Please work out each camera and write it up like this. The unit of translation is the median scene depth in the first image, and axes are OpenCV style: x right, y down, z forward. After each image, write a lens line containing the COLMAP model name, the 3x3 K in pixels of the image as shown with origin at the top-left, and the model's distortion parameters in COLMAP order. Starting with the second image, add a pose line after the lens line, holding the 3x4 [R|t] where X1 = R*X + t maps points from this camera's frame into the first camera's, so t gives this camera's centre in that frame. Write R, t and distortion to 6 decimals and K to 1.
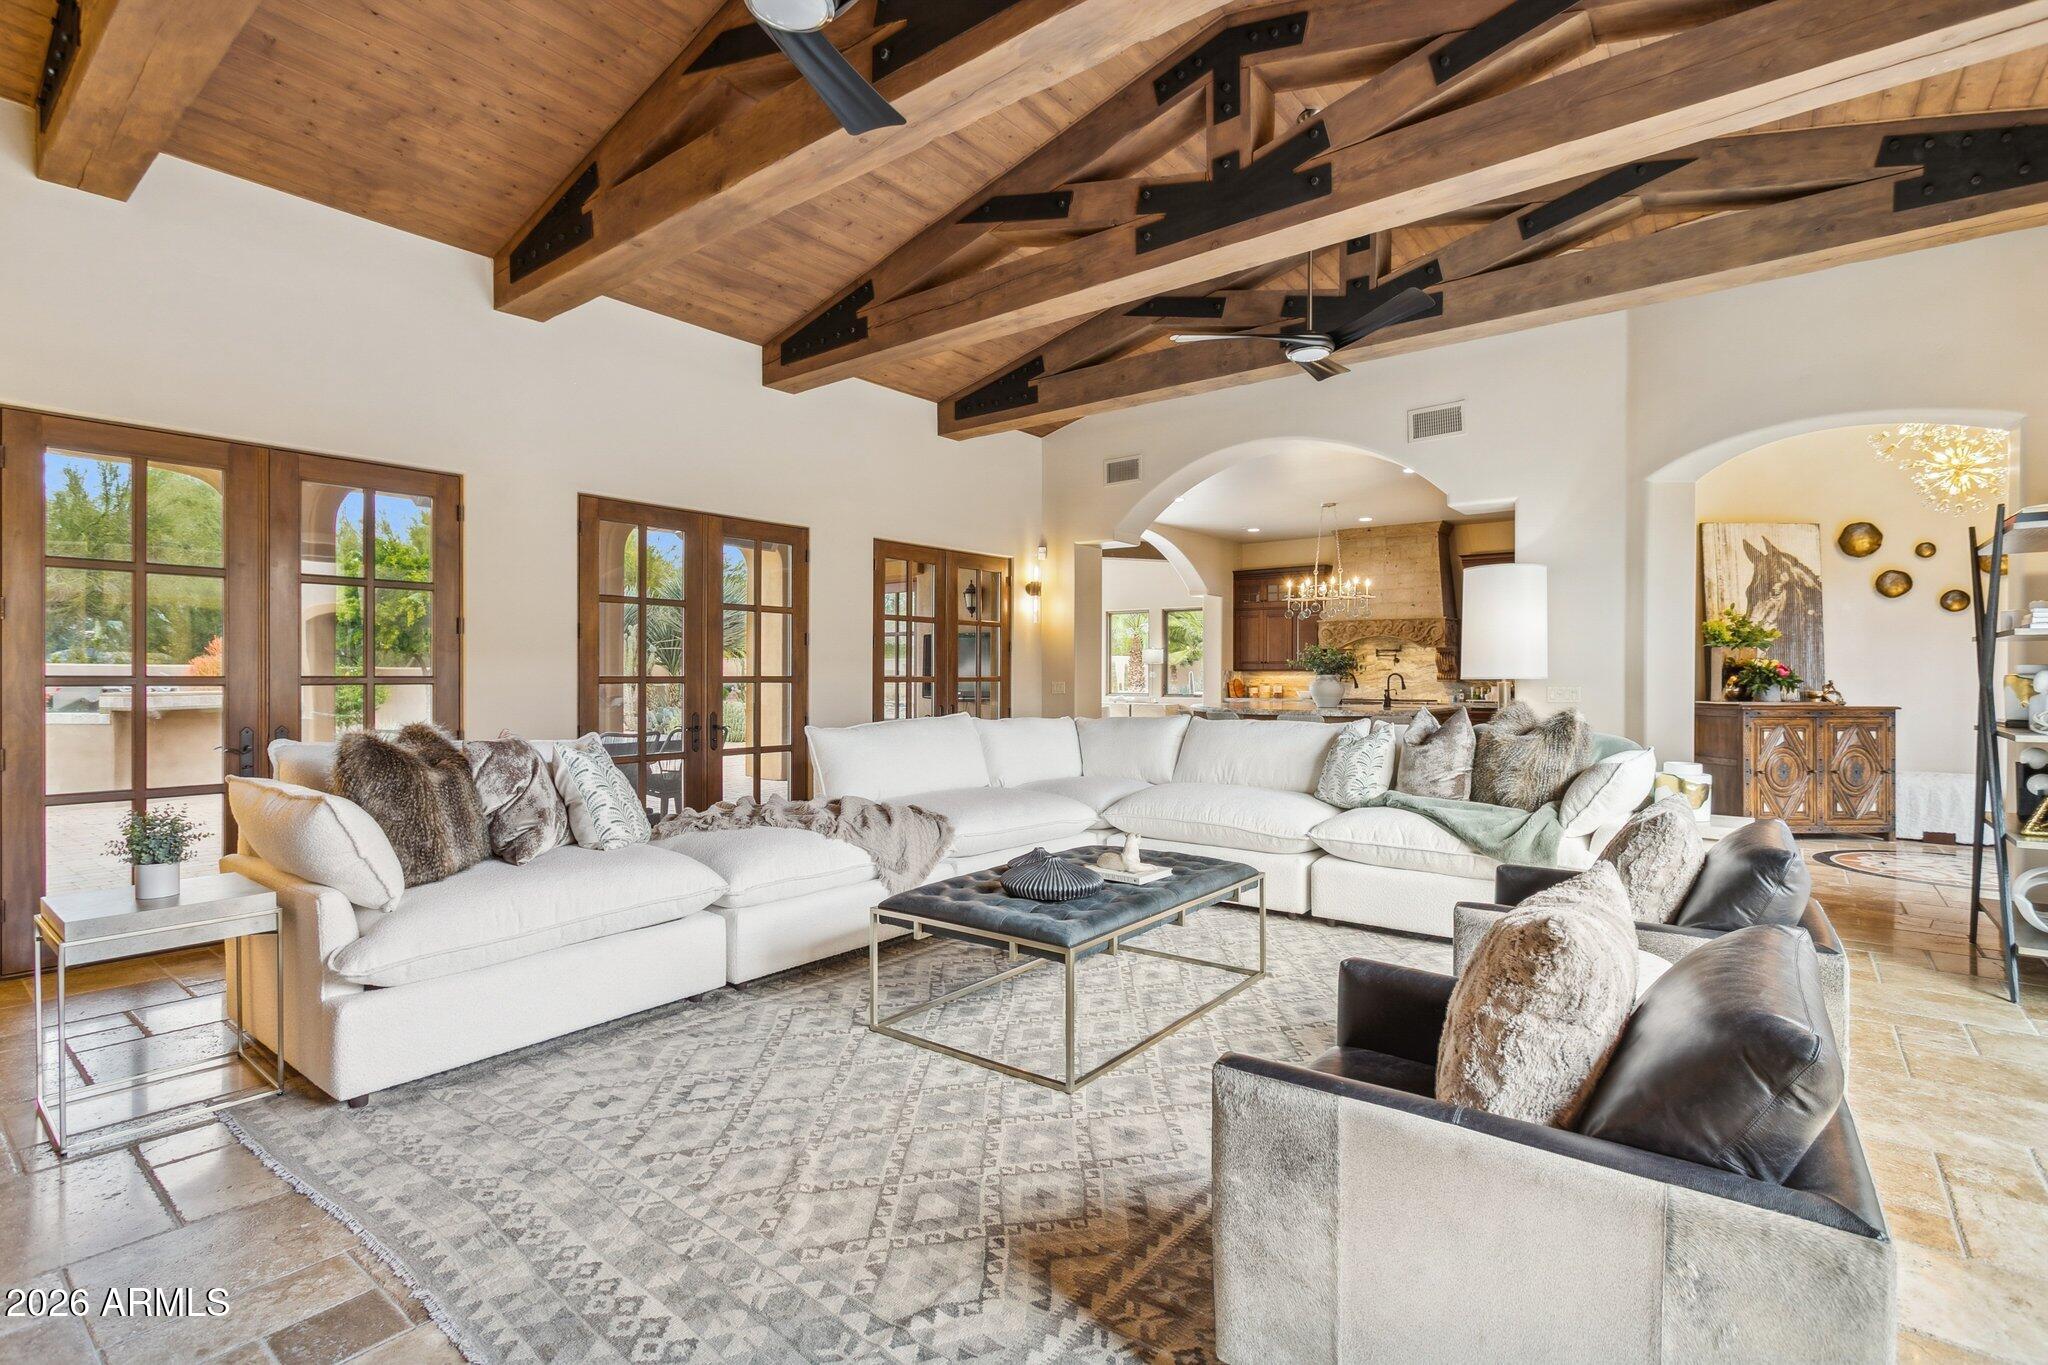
lens RADIAL K [[969.9, 0, 1019.8], [0, 969.9, 679.6], [0, 0, 1]] dist [-0.002102, 0.001206]
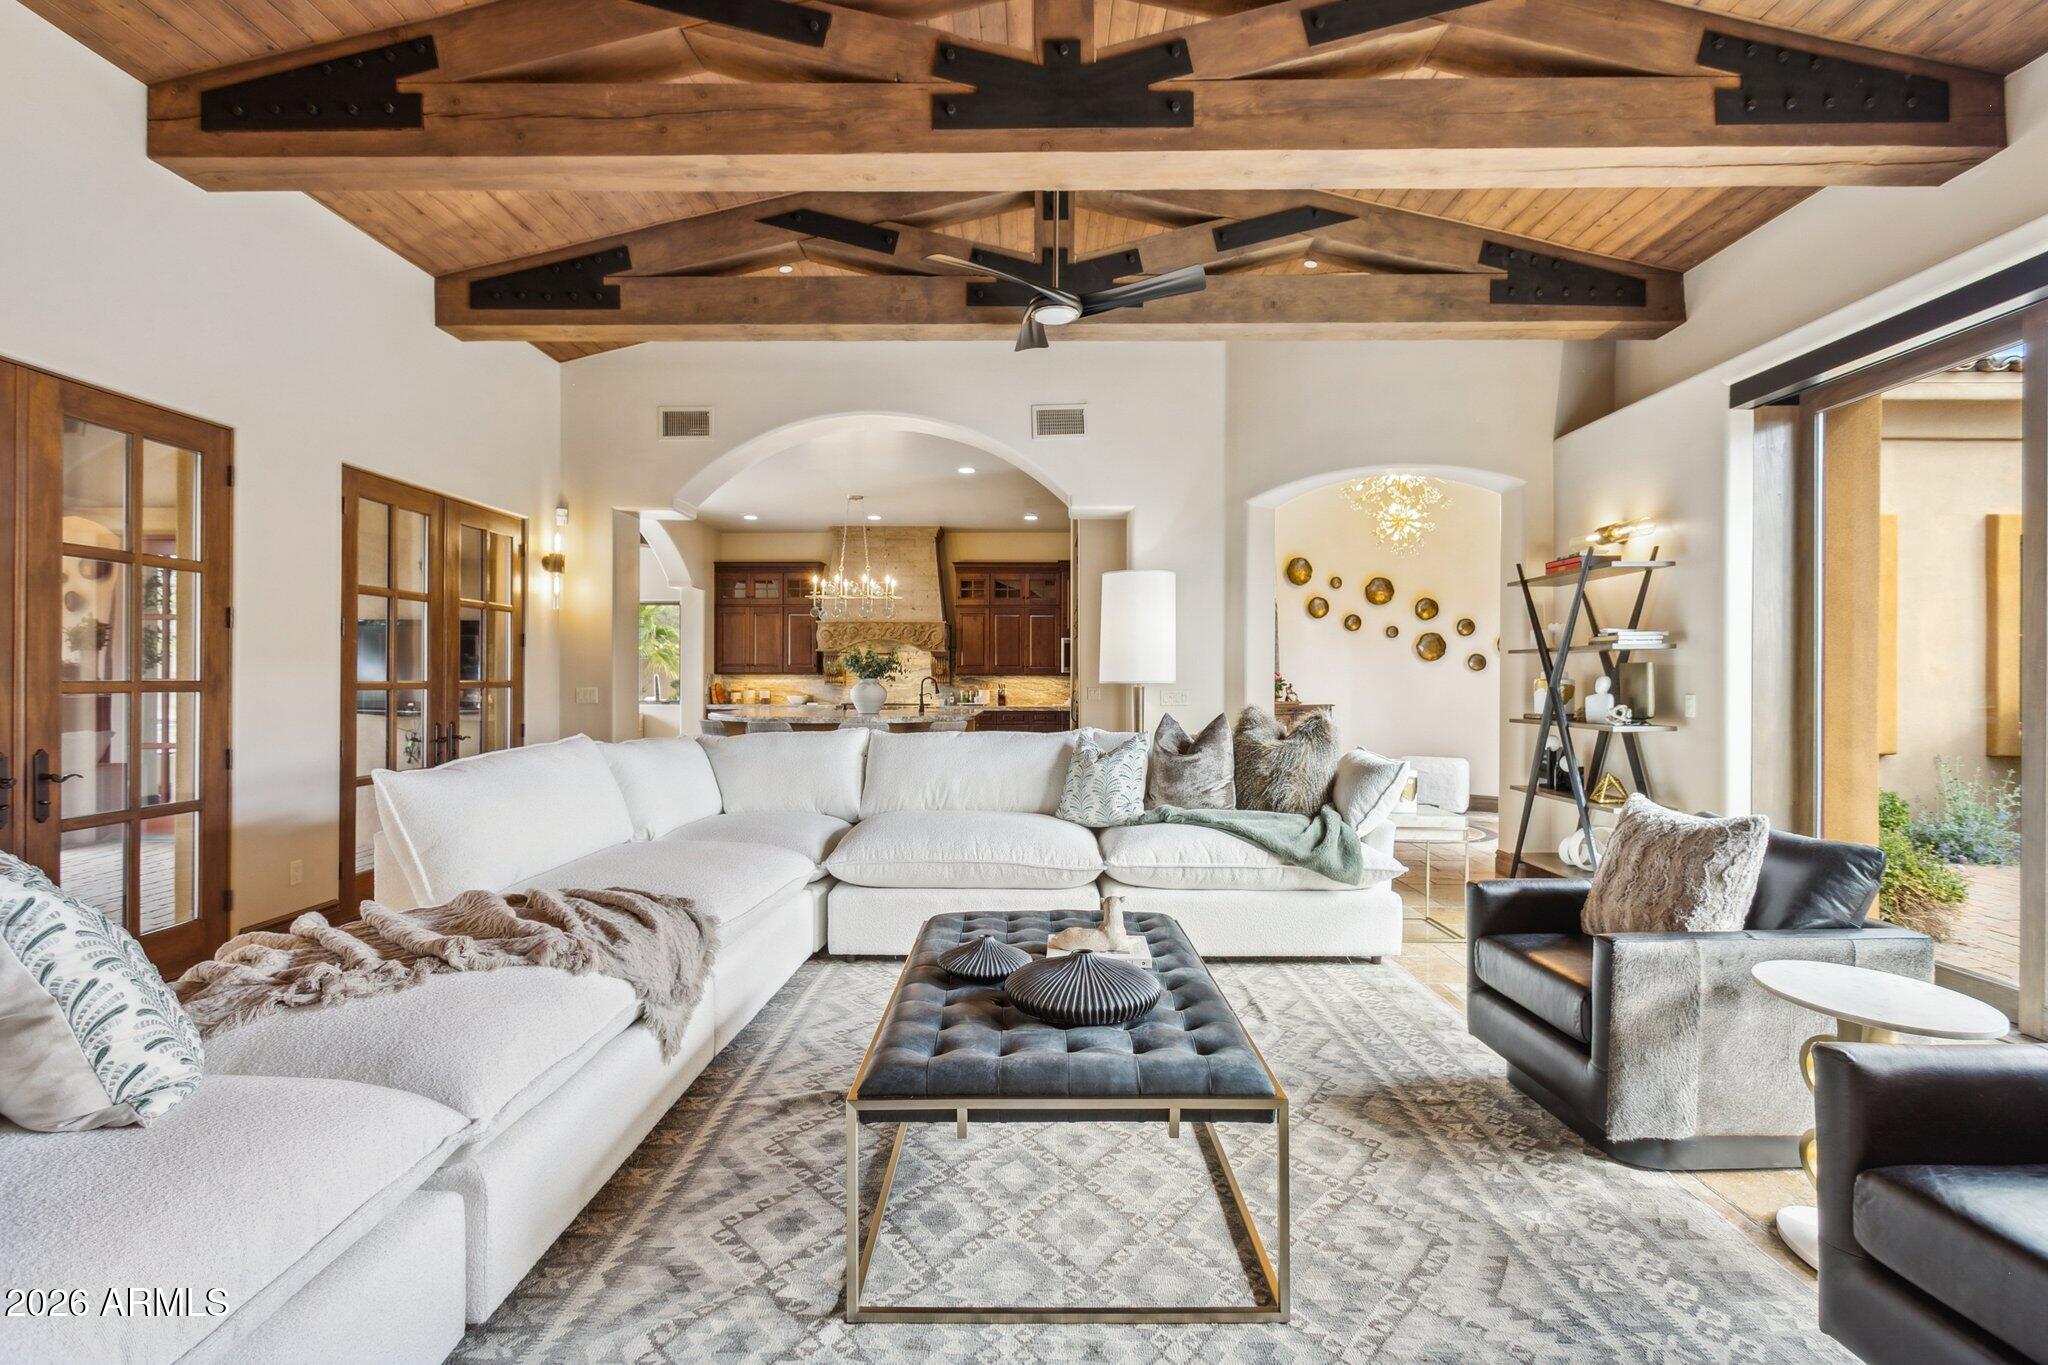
lens RADIAL K [[969.9, 0, 1025.8], [0, 969.9, 682.8], [0, 0, 1]] dist [-0.002102, 0.001206]
pose [[0.790091, -0.001747, 0.612987, -0.255005], [0.001798, 0.999998, 0.000532, -0.002140], [-0.612987, 0.000682, 0.790093, 0.310330]]
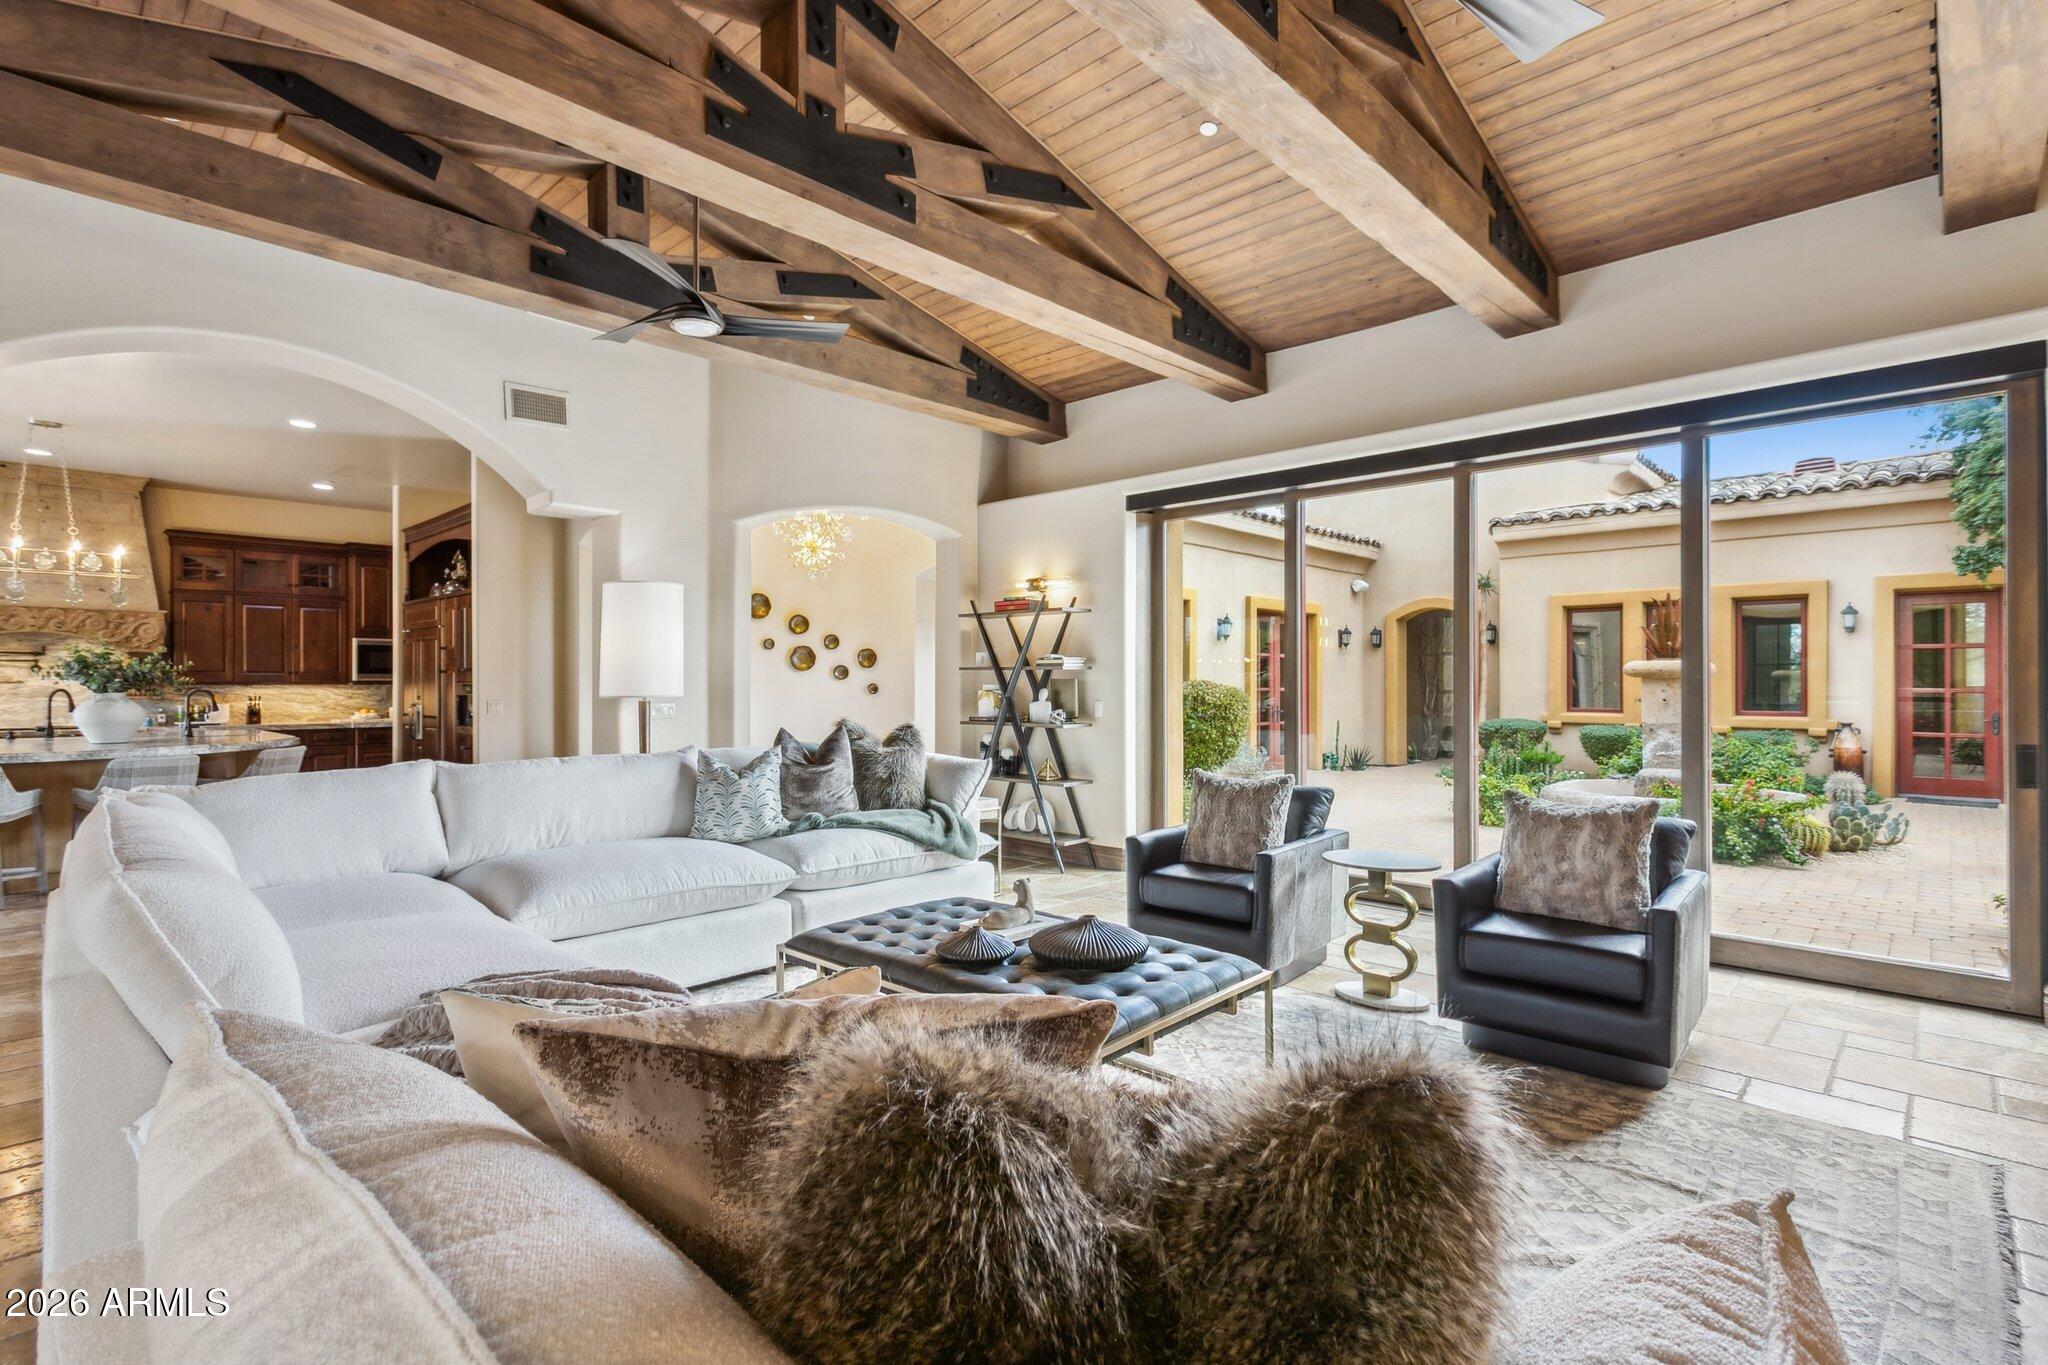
lens RADIAL K [[969.9, 0, 1035.2], [0, 969.9, 679.3], [0, 0, 1]] dist [-0.002102, 0.001206]
pose [[0.080539, 0.000266, 0.996751, -0.521804], [0.005655, 0.999984, -0.000724, -0.018279], [-0.996735, 0.005695, 0.080536, 0.610547]]
